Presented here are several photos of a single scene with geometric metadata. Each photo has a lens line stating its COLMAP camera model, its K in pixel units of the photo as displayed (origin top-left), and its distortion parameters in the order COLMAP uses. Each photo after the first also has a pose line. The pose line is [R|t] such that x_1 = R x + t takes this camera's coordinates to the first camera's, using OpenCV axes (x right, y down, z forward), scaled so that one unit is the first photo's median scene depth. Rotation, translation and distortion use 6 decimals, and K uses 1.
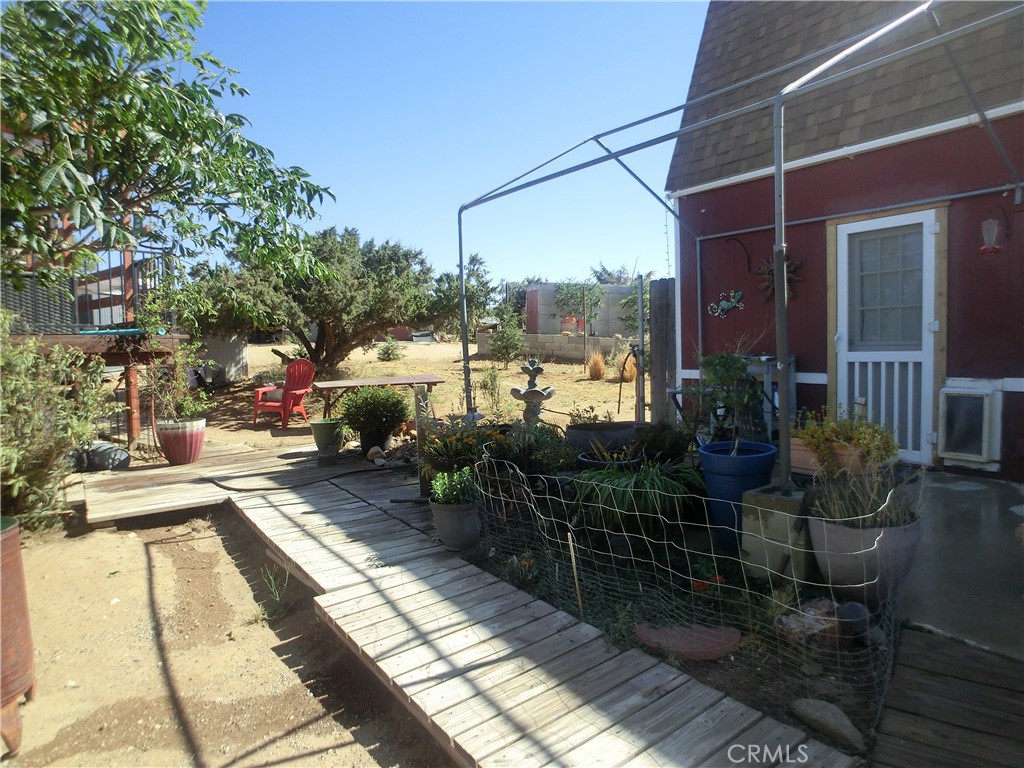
lens RADIAL K [[677.0, 0, 505.5], [0, 677.0, 380.5], [0, 0, 1]] dist [-0.087727, 0.054925]
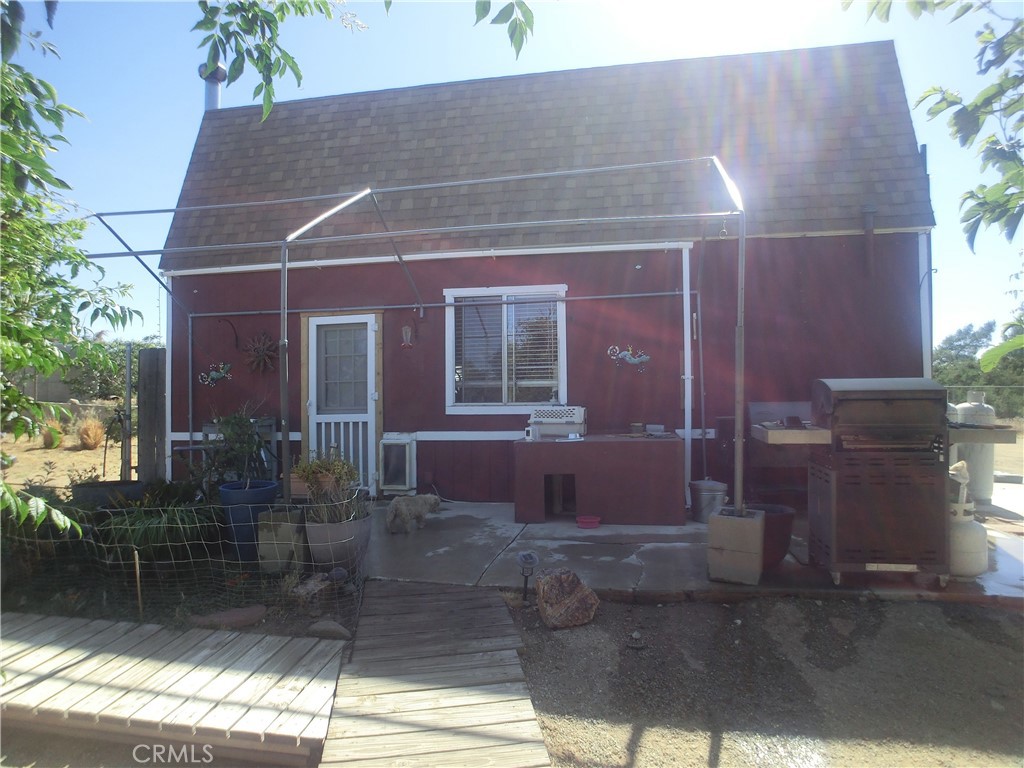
lens RADIAL K [[677.0, 0, 511.4], [0, 677.0, 385.3], [0, 0, 1]] dist [-0.087727, 0.054925]
pose [[0.712221, 0.028132, 0.701392, -0.167489], [0.036738, 0.996333, -0.077267, 0.018459], [-0.700994, 0.080799, 0.708576, -0.249772]]
